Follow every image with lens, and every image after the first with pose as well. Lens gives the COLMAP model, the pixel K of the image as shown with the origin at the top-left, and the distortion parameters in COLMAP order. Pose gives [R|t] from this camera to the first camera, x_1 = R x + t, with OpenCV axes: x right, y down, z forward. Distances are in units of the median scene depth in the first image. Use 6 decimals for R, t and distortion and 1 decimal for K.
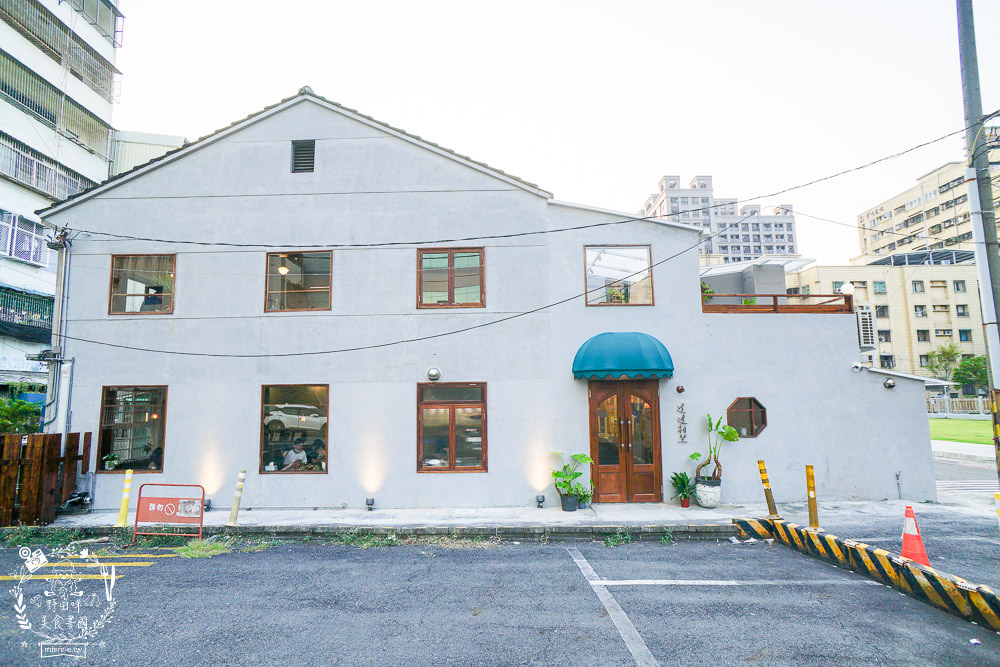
lens RADIAL K [[529.9, 0, 495.9], [0, 529.9, 340.8], [0, 0, 1]] dist [-0.081570, 0.057074]
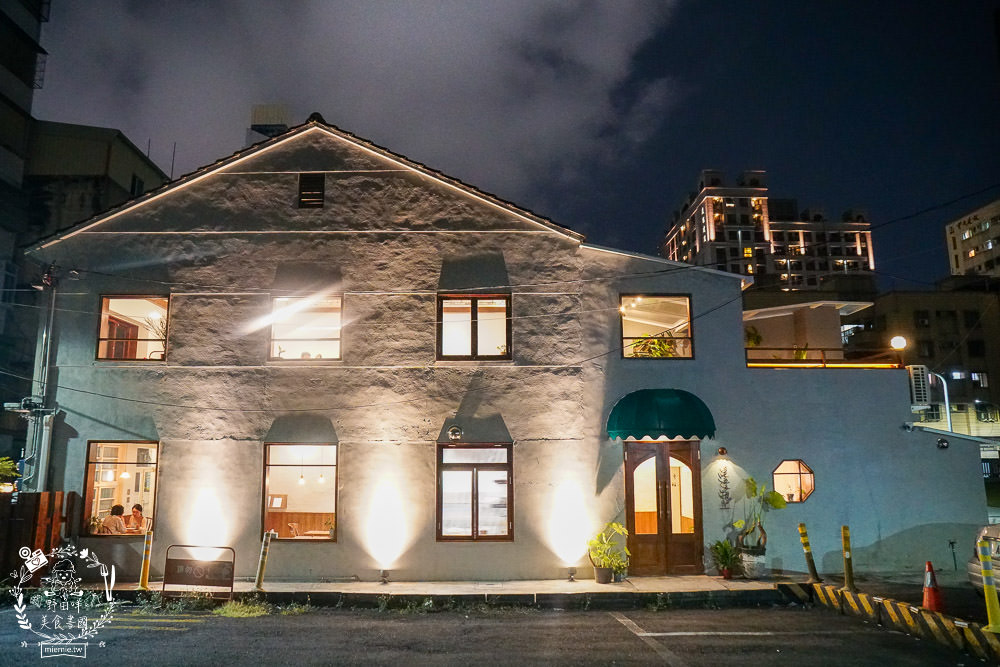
lens RADIAL K [[752.5, 0, 498.8], [0, 752.5, 321.4], [0, 0, 1]] dist [-0.119820, 0.051307]
pose [[0.999205, 0.014294, 0.037222, -0.124392], [-0.011441, 0.997060, -0.075768, -0.041770], [-0.038196, 0.075282, 0.996430, -0.398870]]
